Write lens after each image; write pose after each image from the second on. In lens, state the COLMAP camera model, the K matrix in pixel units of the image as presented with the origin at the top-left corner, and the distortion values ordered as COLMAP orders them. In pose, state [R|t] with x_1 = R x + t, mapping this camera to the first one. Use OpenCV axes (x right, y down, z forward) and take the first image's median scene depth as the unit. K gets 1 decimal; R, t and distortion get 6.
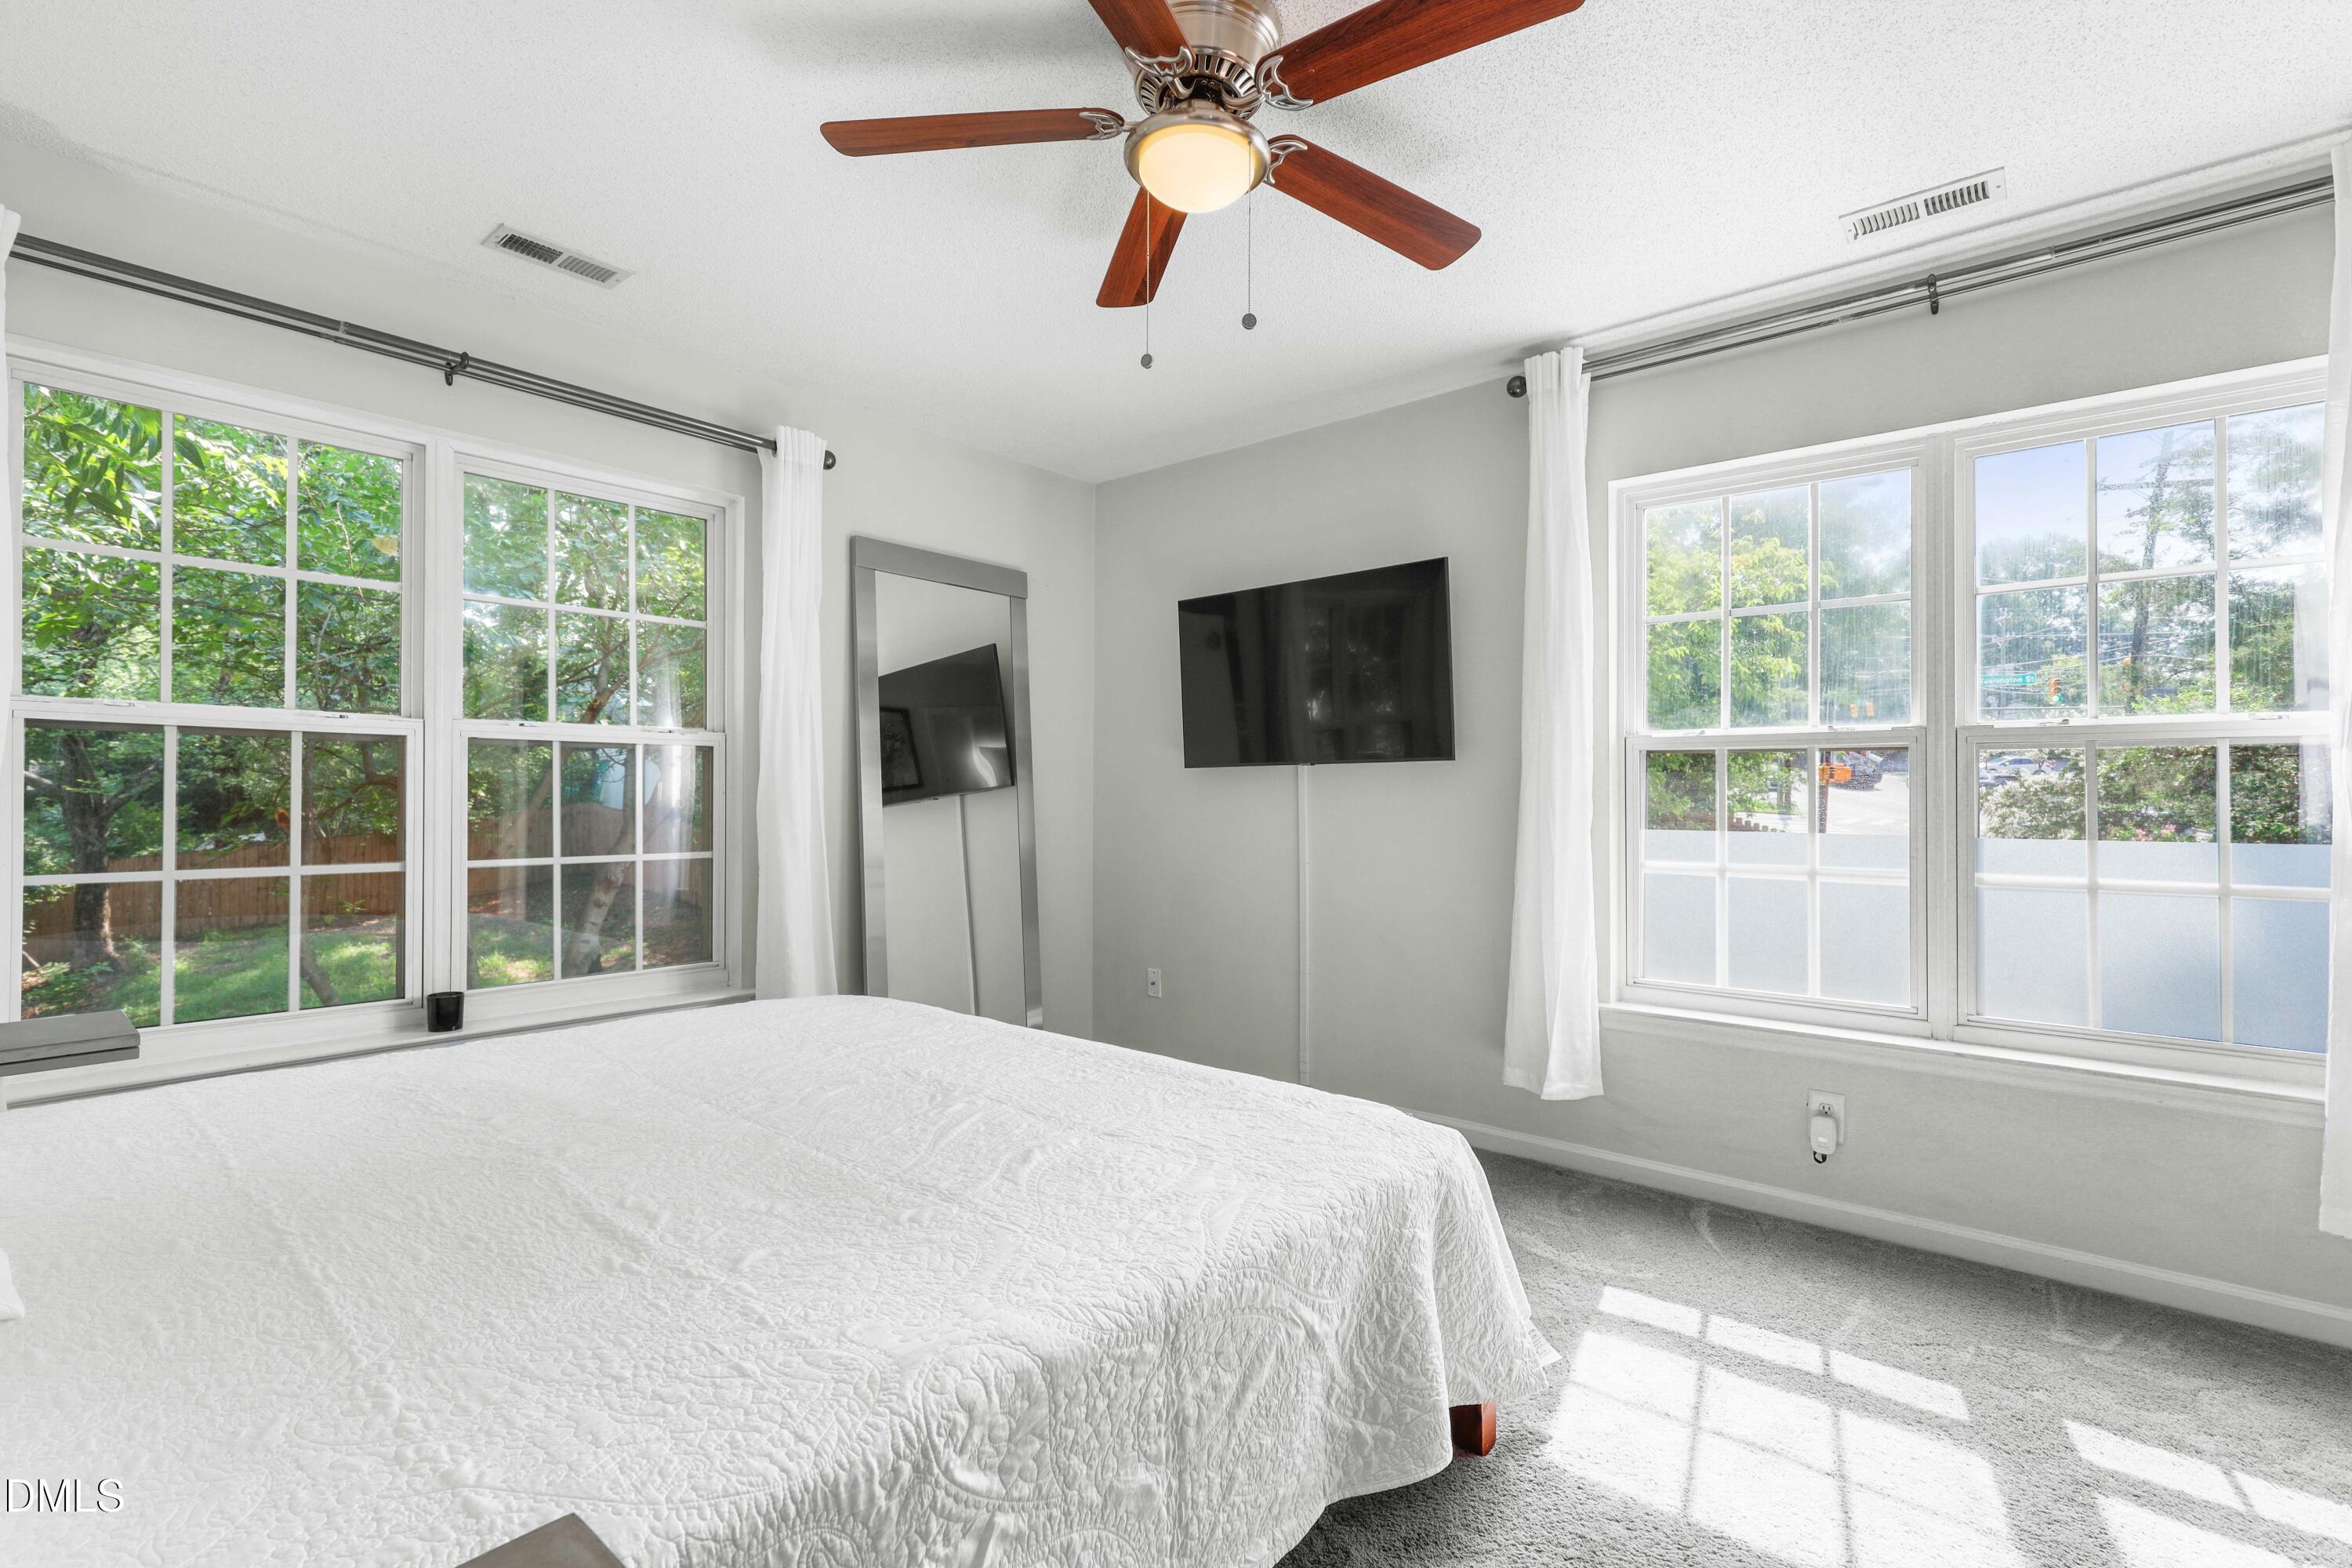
lens RADIAL K [[1078.0, 0, 1176.0], [0, 1078.0, 784.0], [0, 0, 1]] dist [-0.000017, 0.000102]
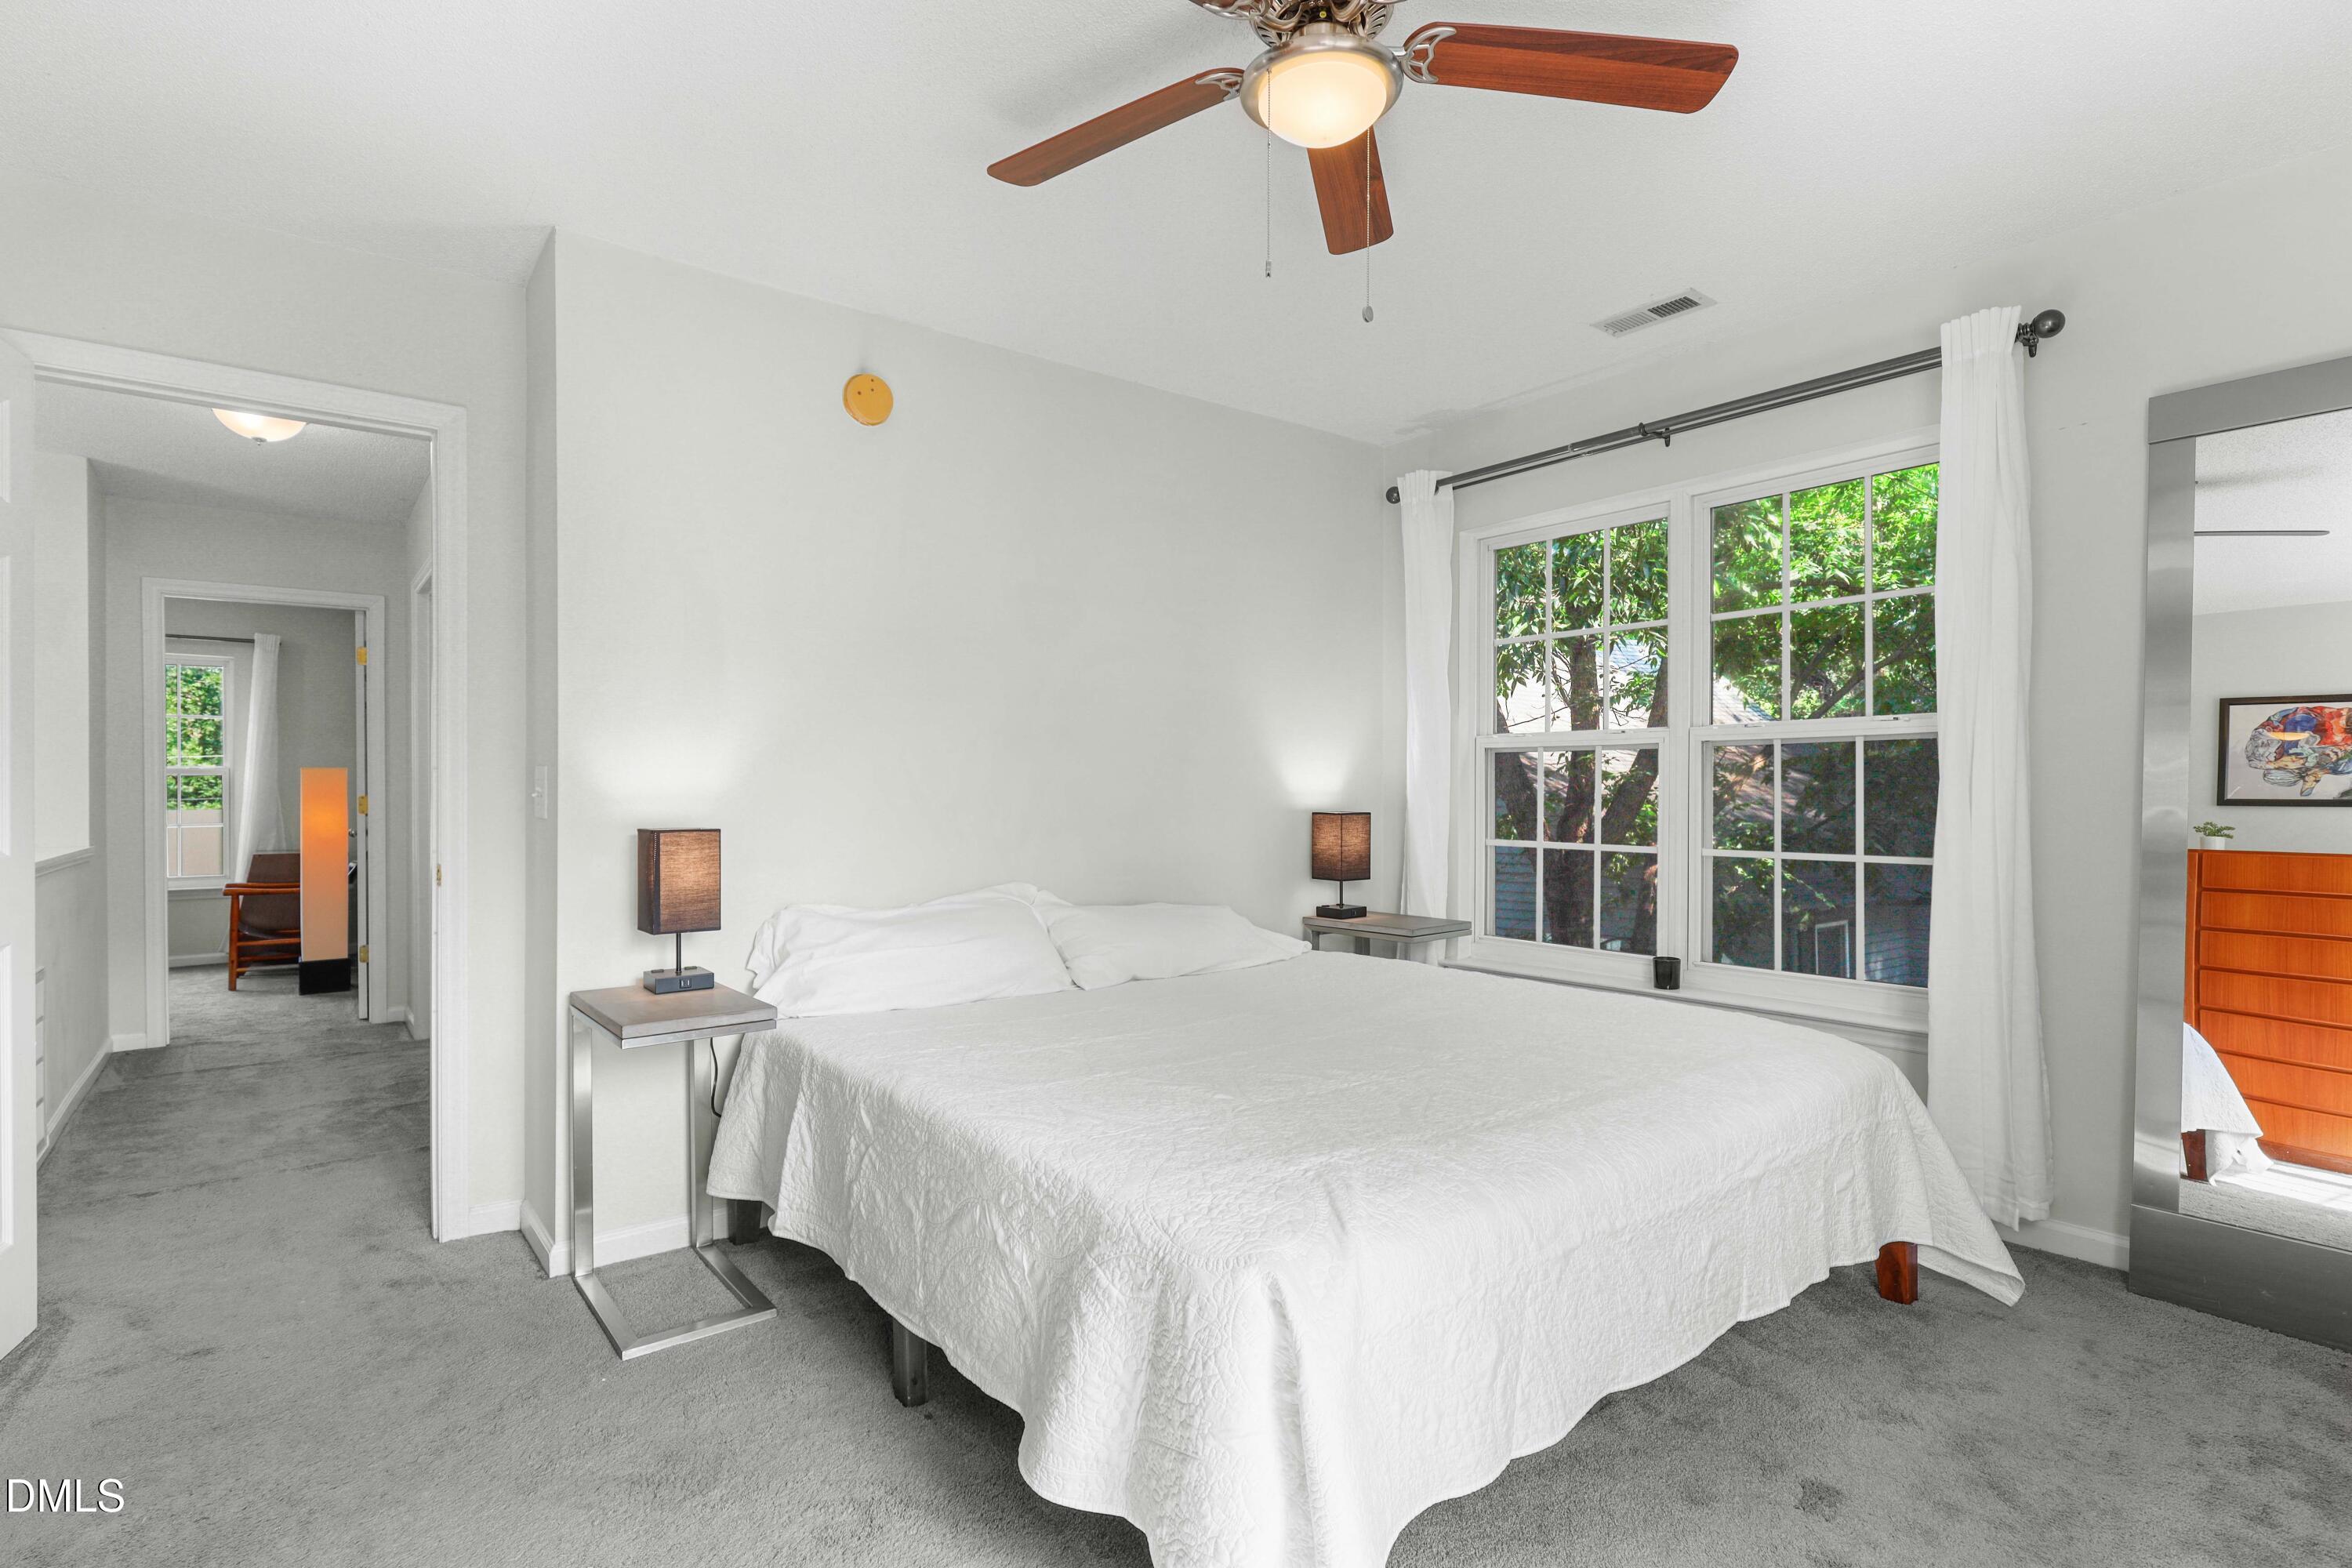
lens RADIAL K [[1093.7, 0, 1176.0], [0, 1093.7, 784.0], [0, 0, 1]] dist [-0.001120, -0.000129]
pose [[-0.179439, -0.007122, -0.983743, 0.615192], [0.005109, 0.999954, -0.008171, 0.010490], [0.983756, -0.006492, -0.179395, 0.685217]]
